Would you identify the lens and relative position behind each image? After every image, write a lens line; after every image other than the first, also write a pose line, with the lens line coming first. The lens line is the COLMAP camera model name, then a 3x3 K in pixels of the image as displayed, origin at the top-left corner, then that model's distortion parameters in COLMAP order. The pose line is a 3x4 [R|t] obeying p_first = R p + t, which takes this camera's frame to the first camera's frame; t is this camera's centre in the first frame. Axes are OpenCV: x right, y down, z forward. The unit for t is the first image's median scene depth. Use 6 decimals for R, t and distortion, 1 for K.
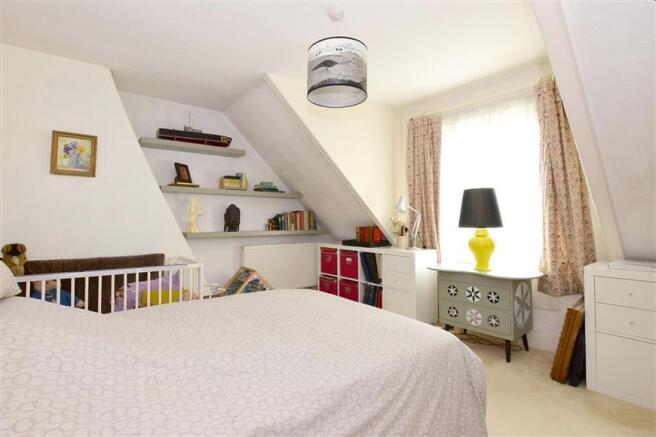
lens RADIAL K [[299.2, 0, 327.5], [0, 299.2, 209.3], [0, 0, 1]] dist [-0.019997, 0.000137]
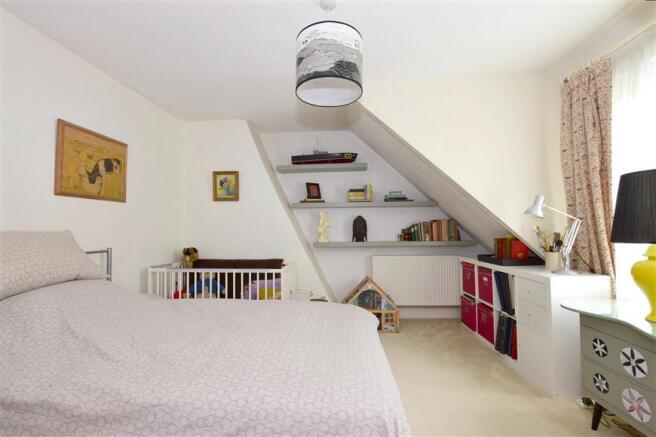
lens RADIAL K [[290.4, 0, 341.9], [0, 290.4, 219.9], [0, 0, 1]] dist [-0.023496, 0.005484]
pose [[0.771839, -0.028950, -0.635159, 0.309998], [0.031075, 0.999487, -0.007794, 0.004490], [0.635058, -0.013722, 0.772342, 0.184078]]
